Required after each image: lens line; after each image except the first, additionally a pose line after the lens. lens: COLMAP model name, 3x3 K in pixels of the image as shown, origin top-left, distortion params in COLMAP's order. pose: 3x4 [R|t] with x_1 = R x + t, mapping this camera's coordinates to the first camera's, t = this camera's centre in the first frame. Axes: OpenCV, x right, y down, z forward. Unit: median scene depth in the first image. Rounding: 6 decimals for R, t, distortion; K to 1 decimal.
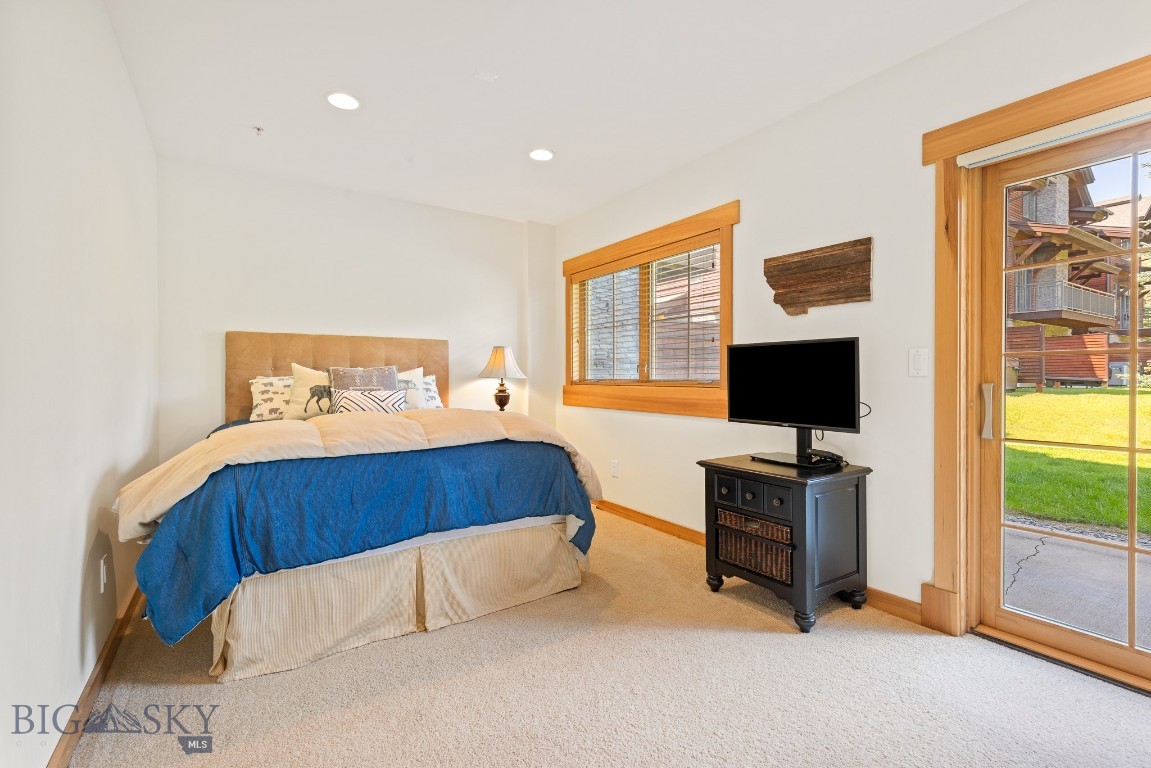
lens RADIAL K [[523.9, 0, 574.2], [0, 523.9, 376.4], [0, 0, 1]] dist [0.005396, -0.000400]
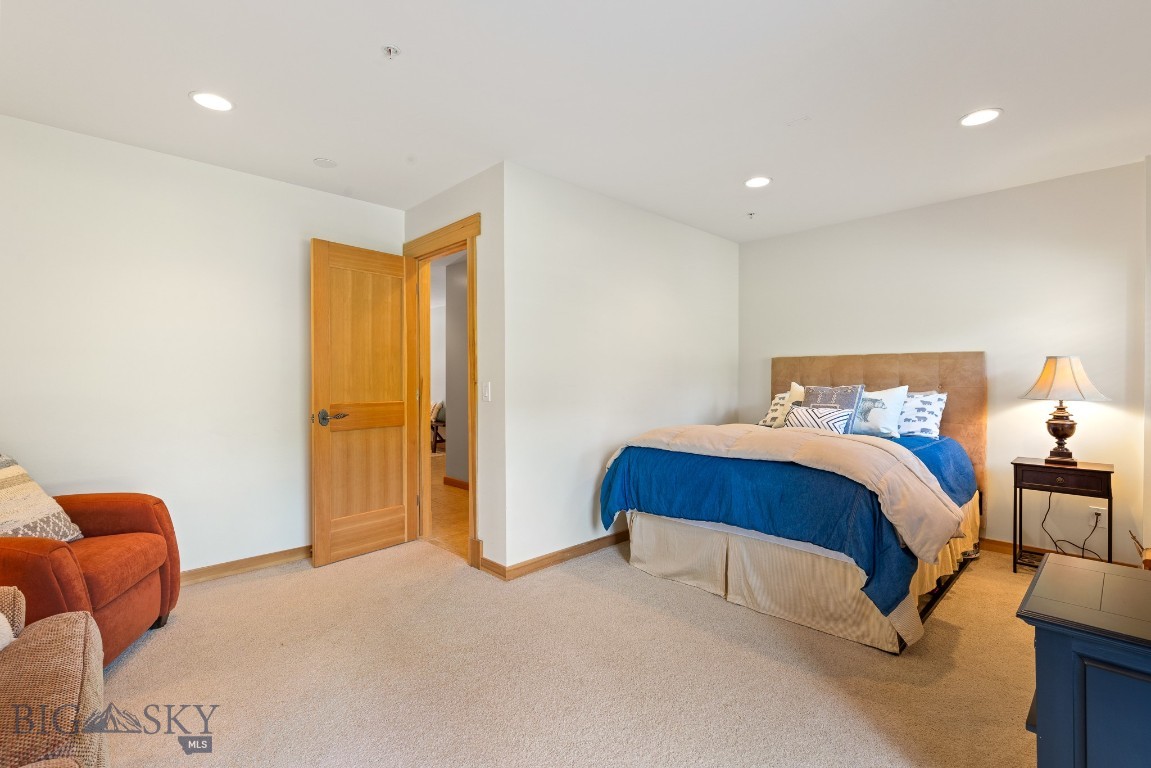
lens RADIAL K [[523.9, 0, 574.1], [0, 523.9, 382.3], [0, 0, 1]] dist [0.005396, -0.000400]
pose [[0.171055, 0.009531, -0.985215, 0.766720], [0.001818, 0.999948, 0.009989, -0.048425], [0.985260, -0.003500, 0.171028, 0.353544]]
